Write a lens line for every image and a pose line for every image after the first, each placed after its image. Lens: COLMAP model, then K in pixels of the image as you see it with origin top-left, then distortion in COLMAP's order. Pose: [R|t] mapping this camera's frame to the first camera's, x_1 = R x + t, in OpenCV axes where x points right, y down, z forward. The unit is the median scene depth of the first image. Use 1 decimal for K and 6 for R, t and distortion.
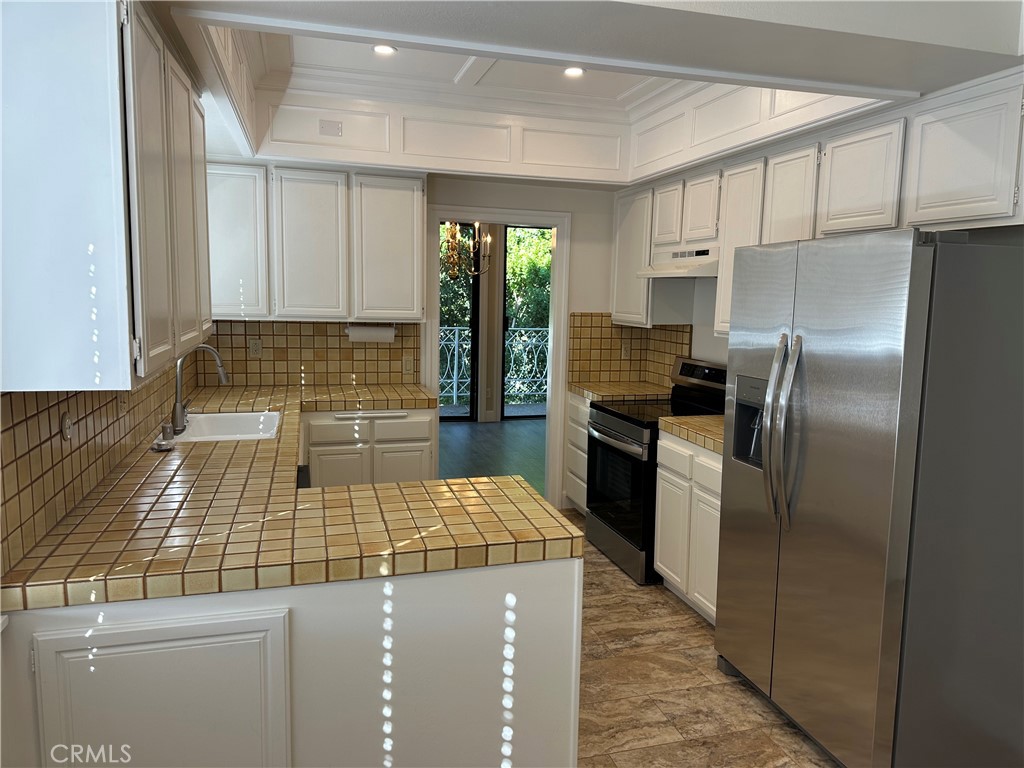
lens RADIAL K [[714.2, 0, 515.6], [0, 714.2, 381.3], [0, 0, 1]] dist [0.168677, -0.292303]
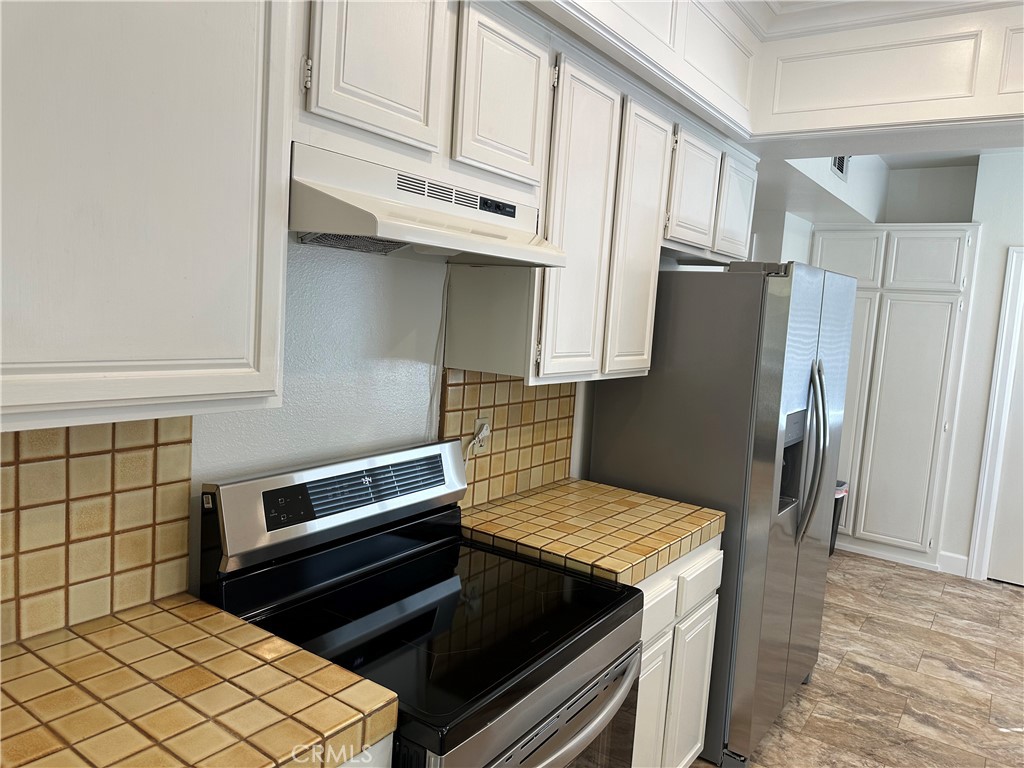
lens RADIAL K [[726.1, 0, 518.3], [0, 726.1, 385.2], [0, 0, 1]] dist [0.072863, -0.072452]
pose [[-0.631450, -0.138941, 0.762867, -0.103728], [0.027668, 0.979152, 0.201234, -0.165360], [-0.774923, 0.148176, -0.614442, 1.315897]]
